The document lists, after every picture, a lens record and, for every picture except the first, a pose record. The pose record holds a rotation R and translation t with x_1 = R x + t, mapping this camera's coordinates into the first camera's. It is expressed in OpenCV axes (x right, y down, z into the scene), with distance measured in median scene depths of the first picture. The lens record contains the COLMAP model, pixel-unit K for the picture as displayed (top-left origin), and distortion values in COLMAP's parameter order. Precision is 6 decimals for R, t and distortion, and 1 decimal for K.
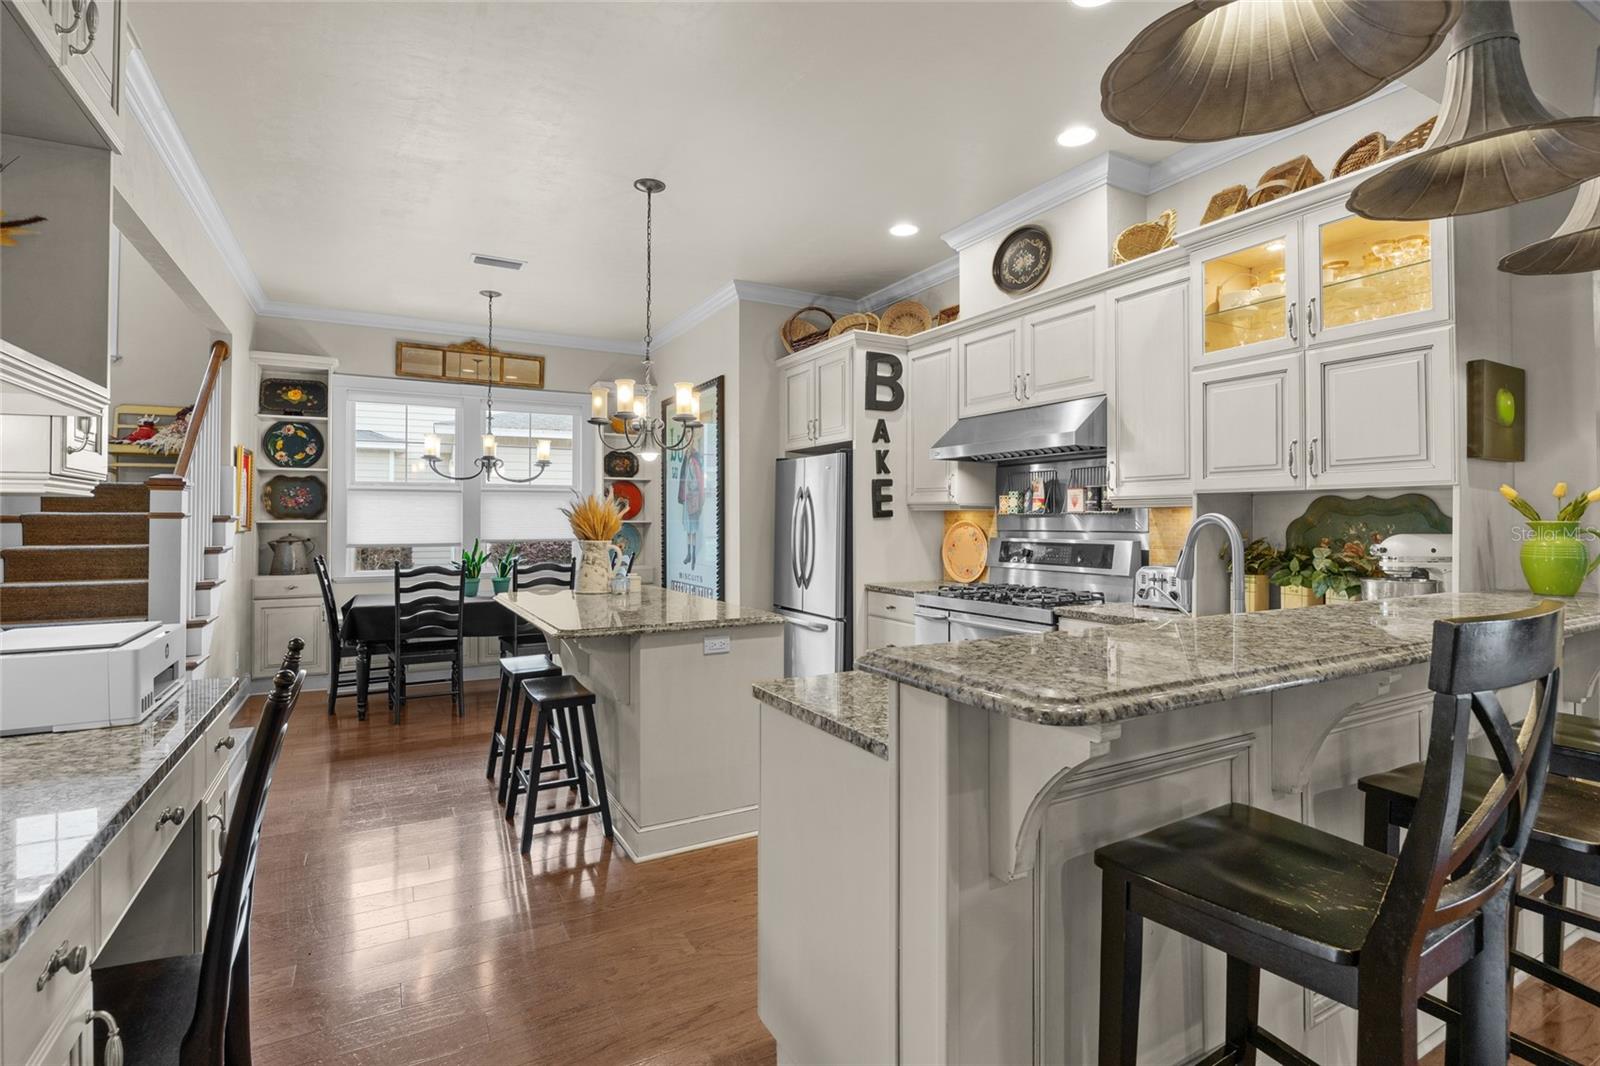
lens RADIAL K [[758.7, 0, 798.7], [0, 758.7, 519.7], [0, 0, 1]] dist [-0.002049, -0.000146]
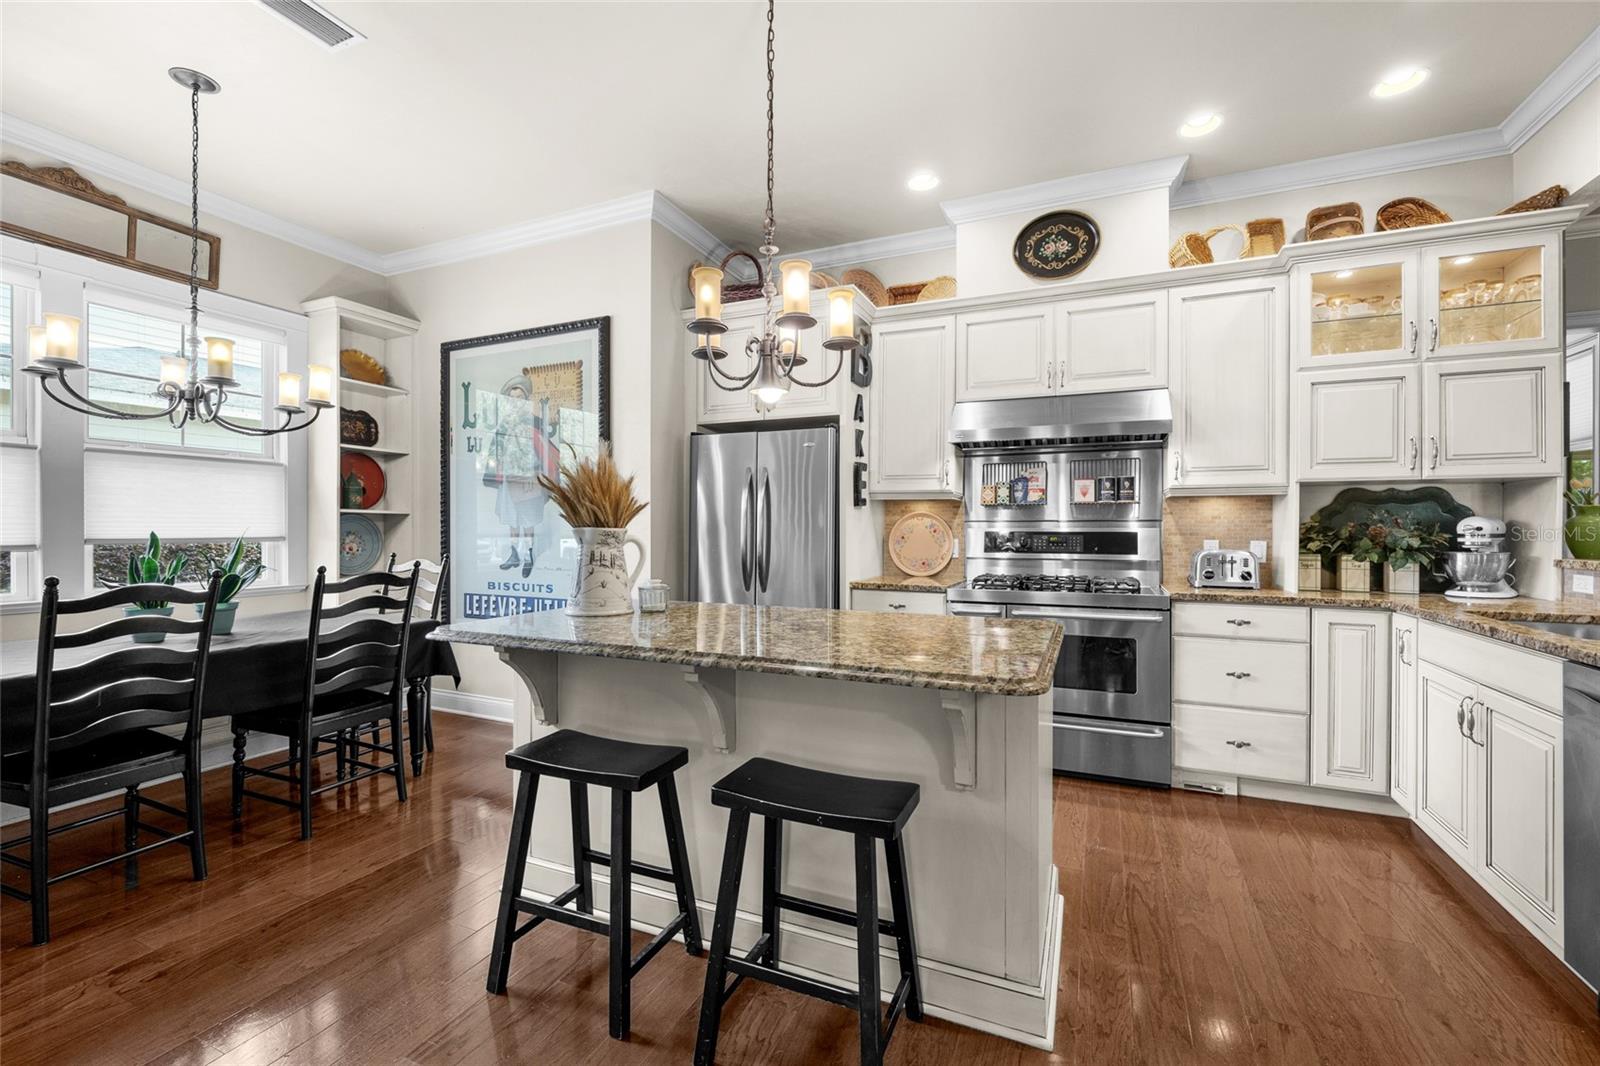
lens RADIAL K [[676.0, 0, 797.9], [0, 676.0, 538.3], [0, 0, 1]] dist [0.001120, 0.000106]
pose [[0.798384, -0.005370, 0.602125, -0.459290], [-0.004037, 0.999890, 0.014270, 0.025603], [-0.602136, -0.013823, 0.798274, 0.447948]]
